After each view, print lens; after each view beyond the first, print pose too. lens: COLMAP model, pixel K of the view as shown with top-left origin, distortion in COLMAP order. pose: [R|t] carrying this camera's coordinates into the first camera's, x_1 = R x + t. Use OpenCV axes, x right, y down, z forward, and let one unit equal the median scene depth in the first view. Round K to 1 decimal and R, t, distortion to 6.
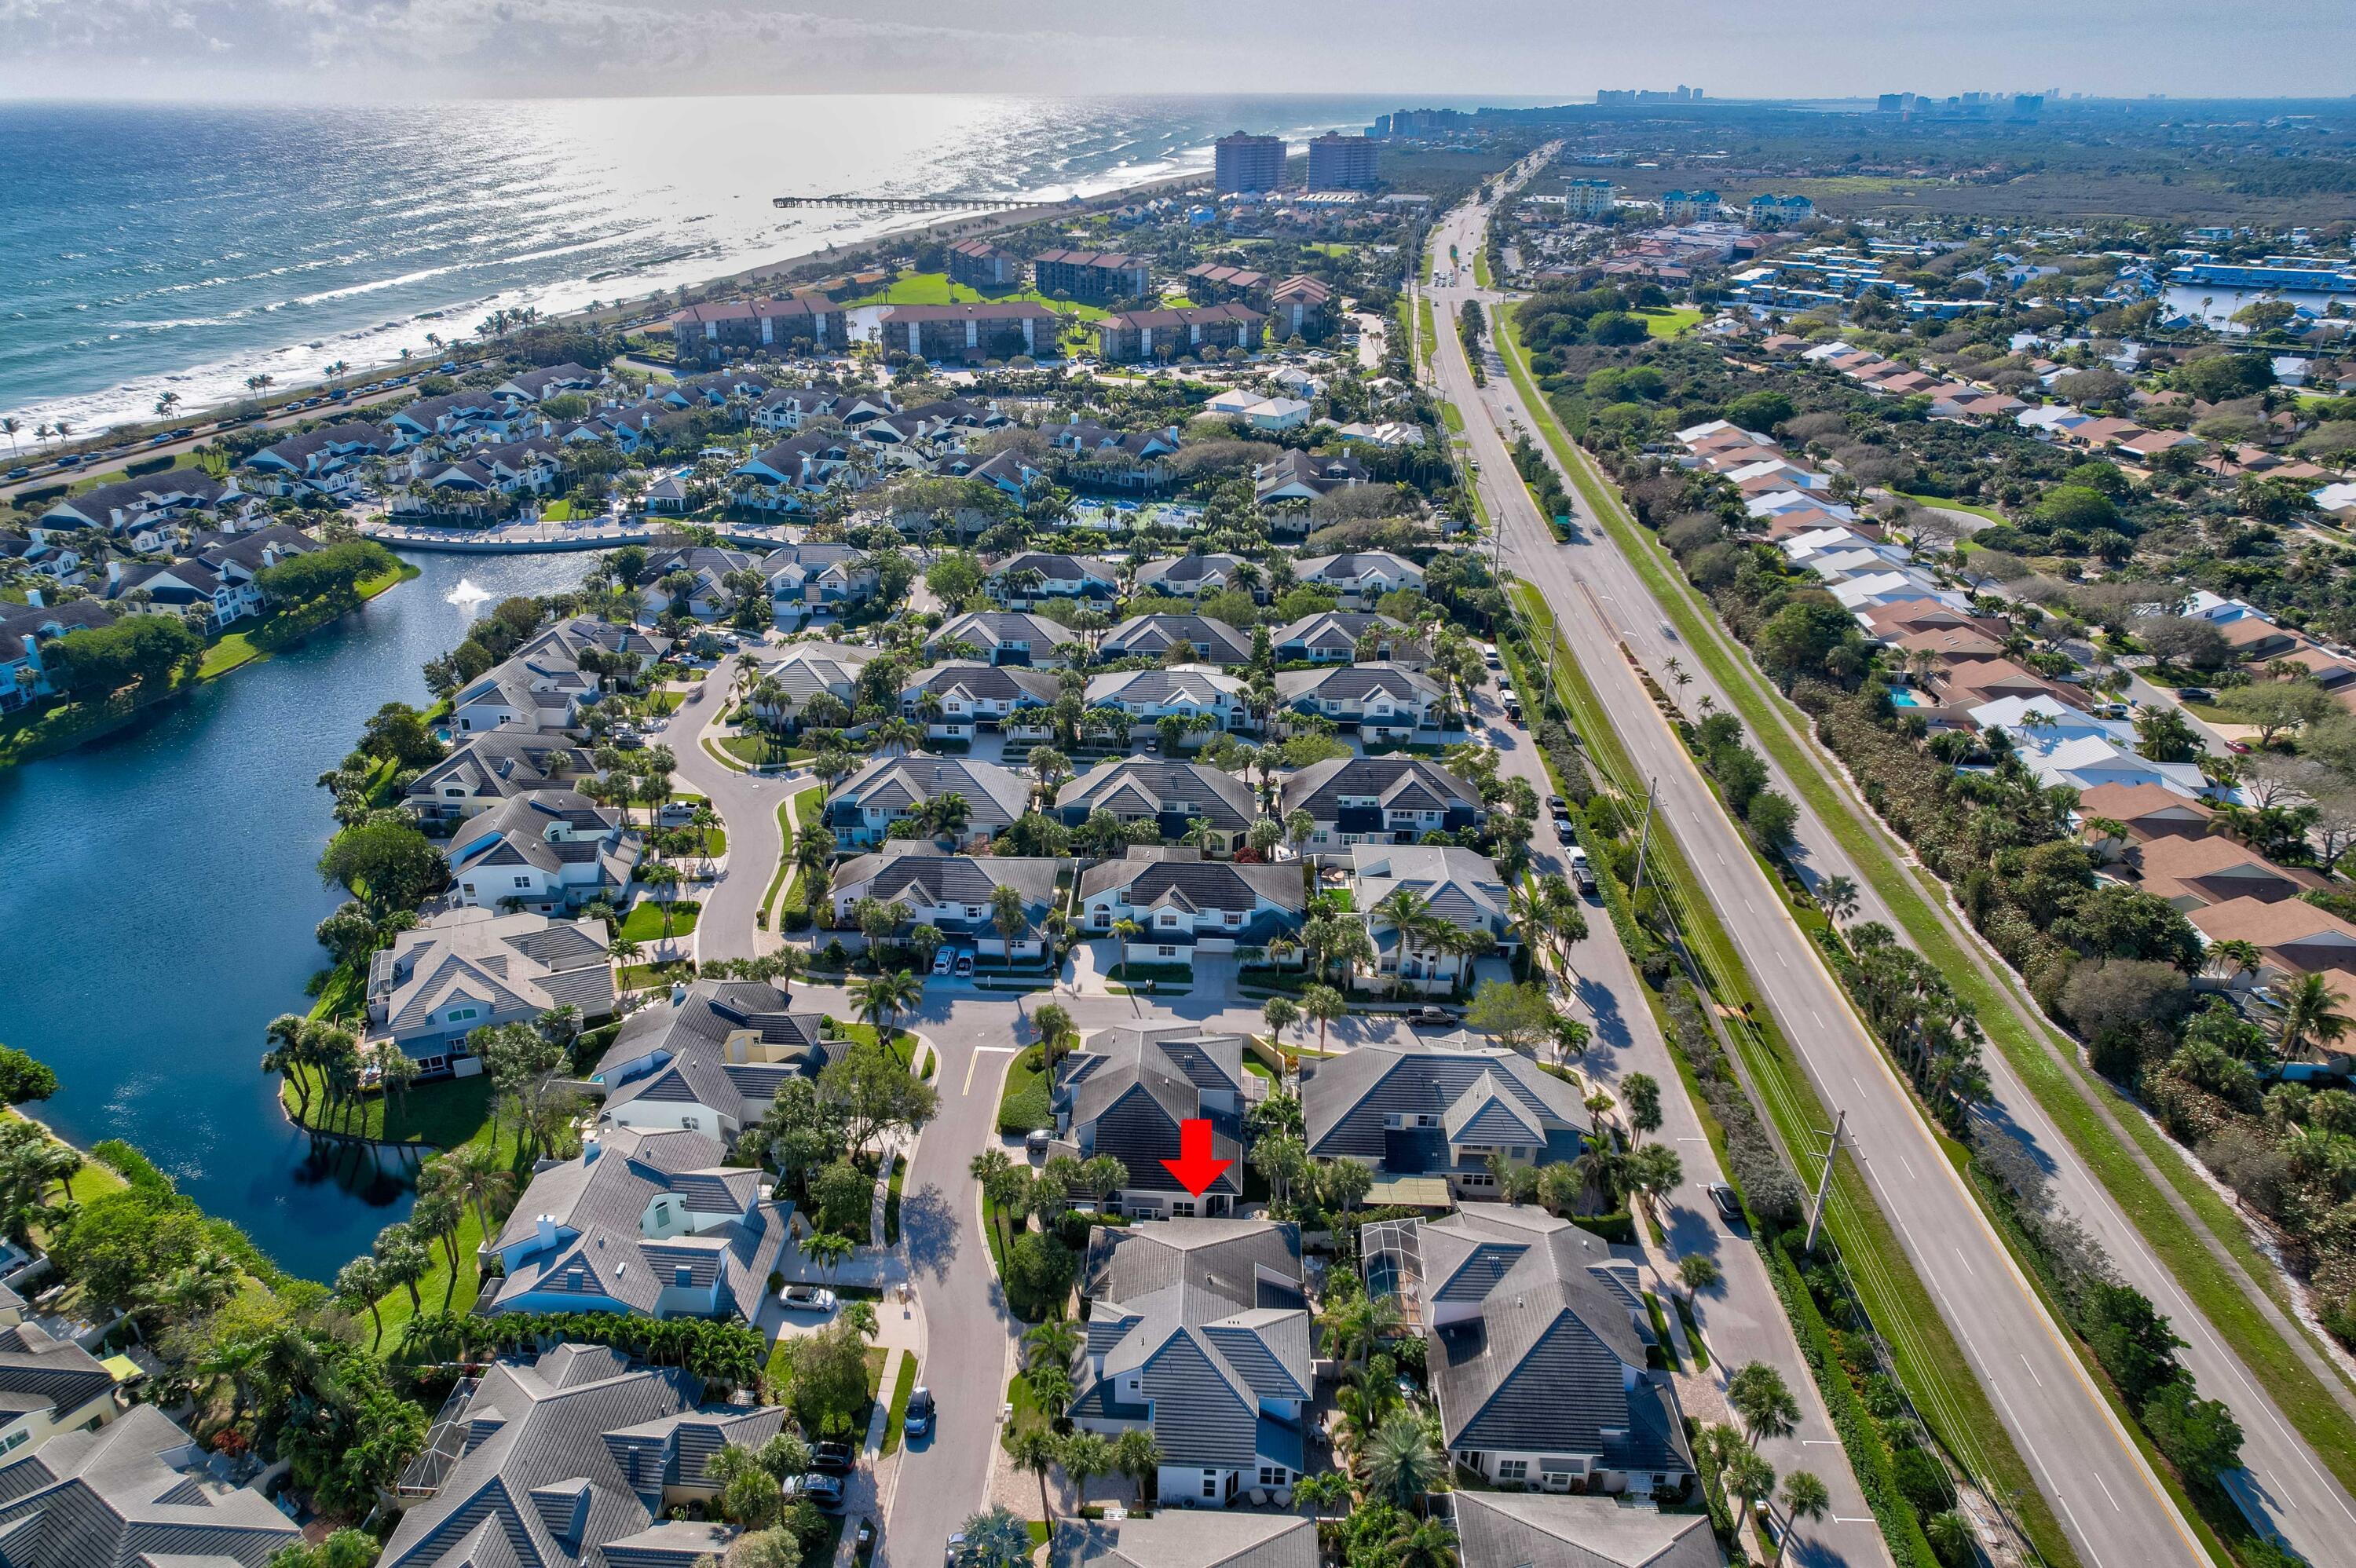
lens RADIAL K [[1547.3, 0, 1178.0], [0, 1547.3, 784.0], [0, 0, 1]] dist [-0.075358, 0.071682]
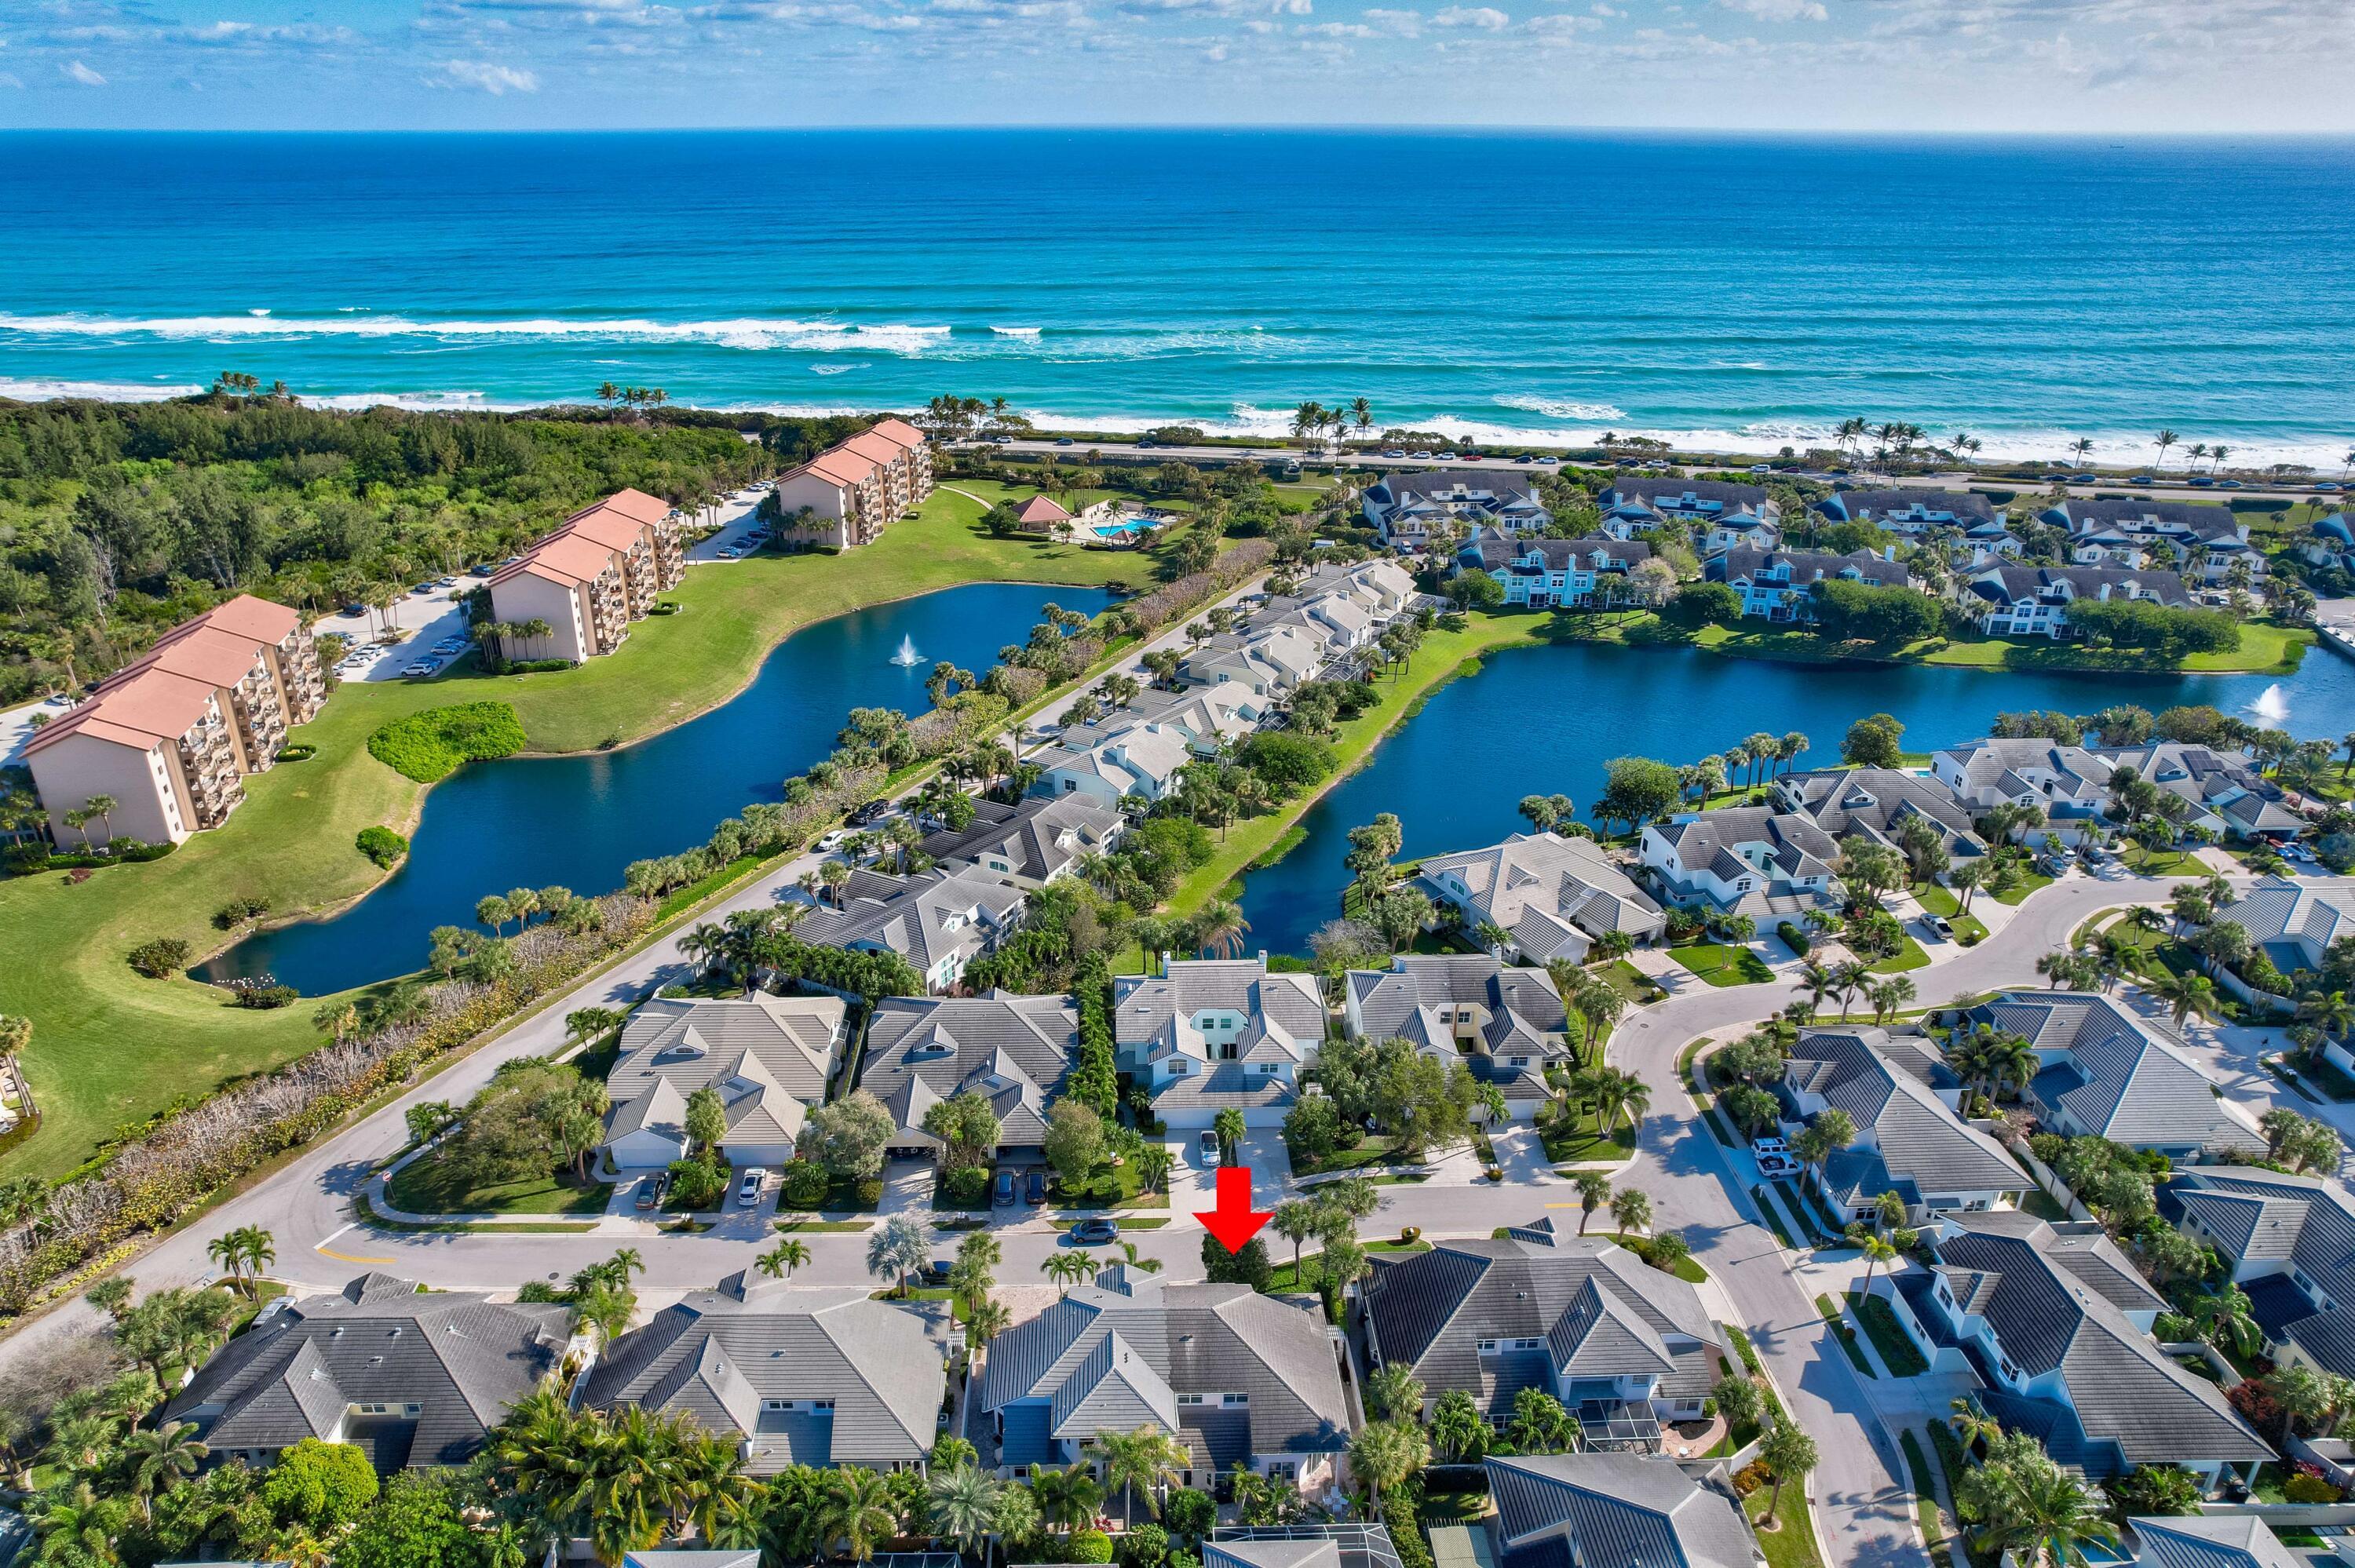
lens RADIAL K [[1546.6, 0, 1177.5], [0, 1546.6, 784.0], [0, 0, 1]] dist [-0.075358, 0.071682]
pose [[0.083012, 0.400705, -0.912439, 0.473256], [-0.415623, 0.846089, 0.333754, -0.186797], [0.905741, 0.351525, 0.236778, 0.390135]]
